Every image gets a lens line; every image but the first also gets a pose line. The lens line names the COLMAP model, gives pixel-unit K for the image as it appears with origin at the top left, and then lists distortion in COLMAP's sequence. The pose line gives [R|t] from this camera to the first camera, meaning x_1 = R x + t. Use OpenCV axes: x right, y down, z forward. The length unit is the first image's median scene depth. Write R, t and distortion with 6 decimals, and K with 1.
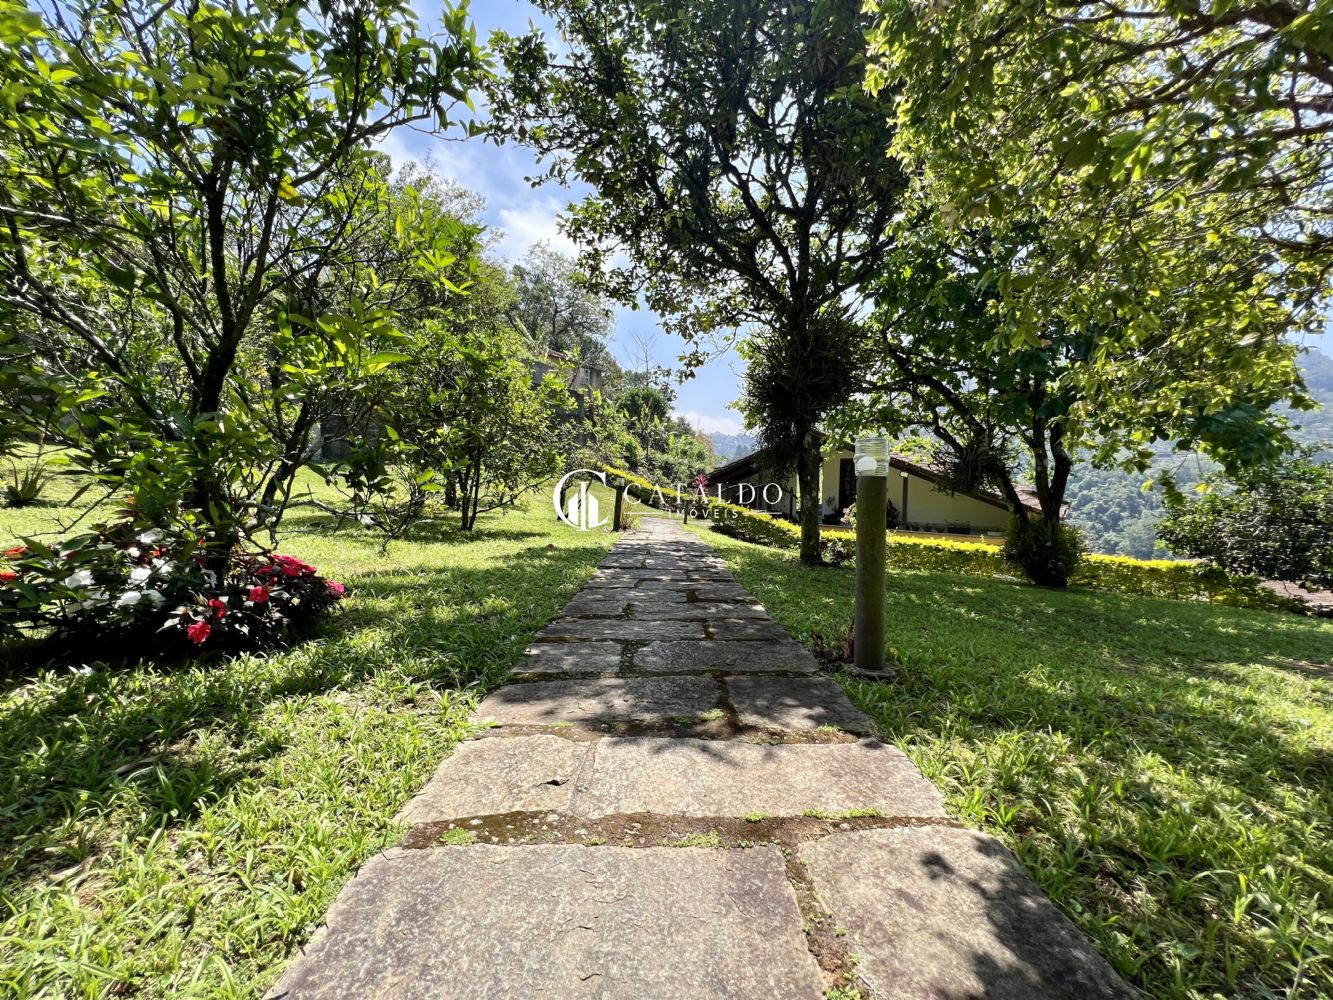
lens RADIAL K [[533.6, 0, 666.5], [0, 533.6, 500.0], [0, 0, 1]] dist [0.000552, -0.000002]
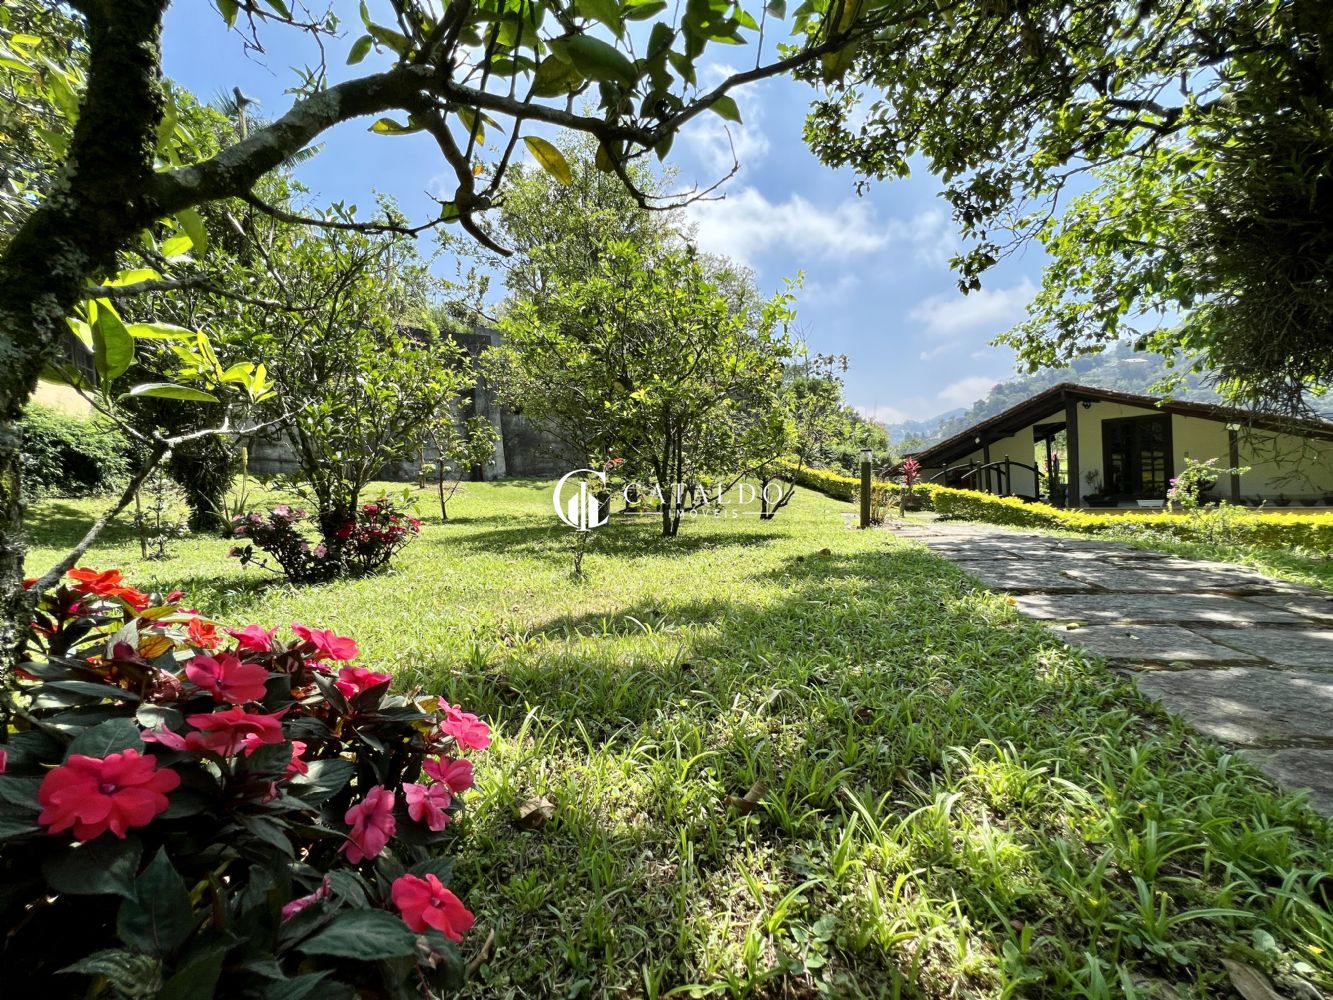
lens RADIAL K [[533.6, 0, 666.5], [0, 533.6, 500.0], [0, 0, 1]] dist [0.000552, -0.000002]
pose [[0.952751, -0.072536, -0.294964, -0.145616], [0.070369, 0.997359, -0.017968, 0.017608], [0.295488, -0.003637, 0.955339, 0.262788]]
